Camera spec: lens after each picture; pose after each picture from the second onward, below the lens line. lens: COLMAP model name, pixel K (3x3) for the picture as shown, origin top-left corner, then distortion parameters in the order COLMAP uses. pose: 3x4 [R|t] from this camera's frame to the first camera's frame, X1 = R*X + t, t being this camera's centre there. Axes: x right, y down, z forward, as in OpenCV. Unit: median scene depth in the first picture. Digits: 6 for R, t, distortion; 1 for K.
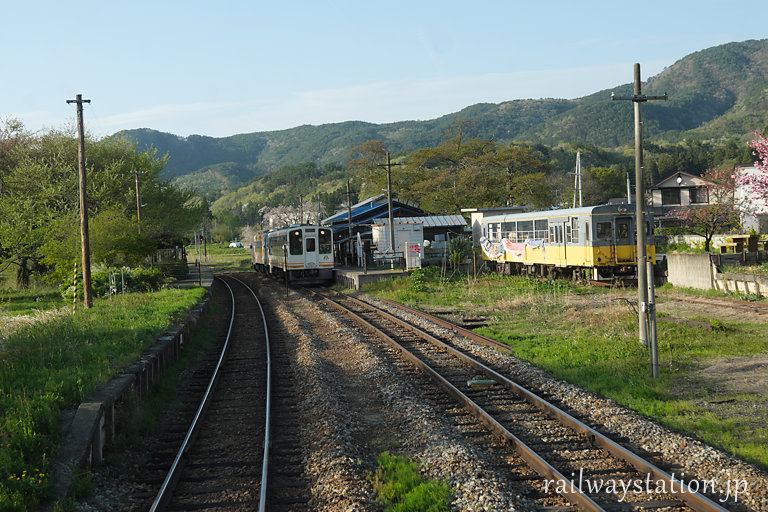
lens RADIAL K [[594.2, 0, 384.0], [0, 594.2, 256.0], [0, 0, 1]] dist [-0.001969, 0.002651]
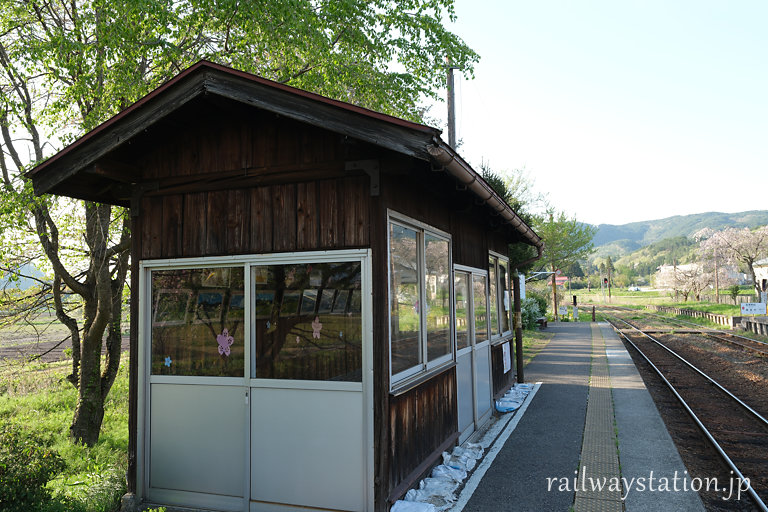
lens RADIAL K [[594.2, 0, 384.0], [0, 594.2, 256.0], [0, 0, 1]] dist [-0.001969, 0.002651]
pose [[0.790952, -0.000918, -0.611878, 0.196539], [-0.036863, 0.998111, -0.049149, -0.010263], [0.610767, 0.061430, 0.789424, -0.627251]]
